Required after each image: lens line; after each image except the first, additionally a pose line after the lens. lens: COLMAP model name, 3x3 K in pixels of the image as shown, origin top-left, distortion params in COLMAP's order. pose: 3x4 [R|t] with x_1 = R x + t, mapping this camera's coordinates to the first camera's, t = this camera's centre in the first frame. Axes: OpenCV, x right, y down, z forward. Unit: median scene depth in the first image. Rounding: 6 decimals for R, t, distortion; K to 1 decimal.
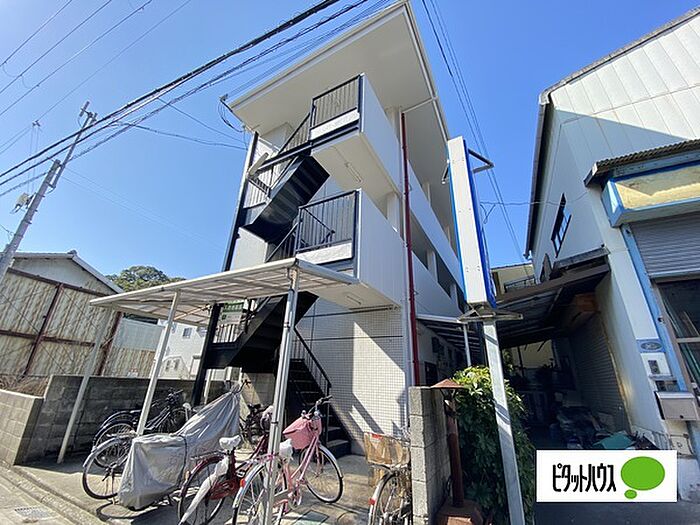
lens RADIAL K [[283.0, 0, 350.6], [0, 283.0, 264.1], [0, 0, 1]] dist [0.015805, -0.017315]
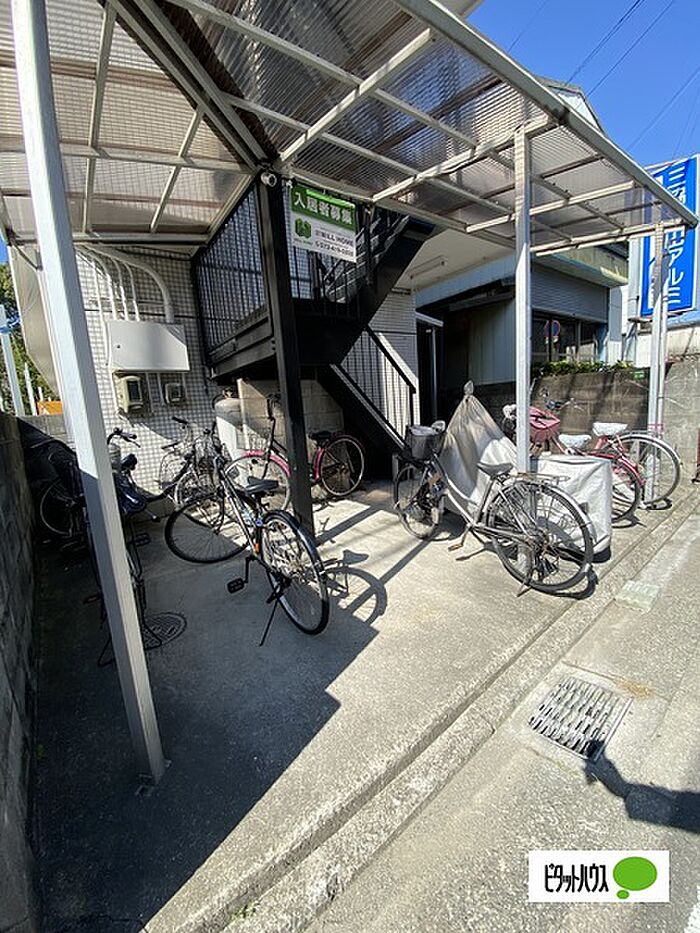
lens RADIAL K [[375.5, 0, 345.1], [0, 375.5, 470.8], [0, 0, 1]] dist [0.000056, -0.014737]
pose [[0.437506, -0.211993, 0.873869, -0.923499], [-0.256221, 0.902138, 0.347129, 0.289917], [-0.861939, -0.375775, 0.340374, 0.661427]]
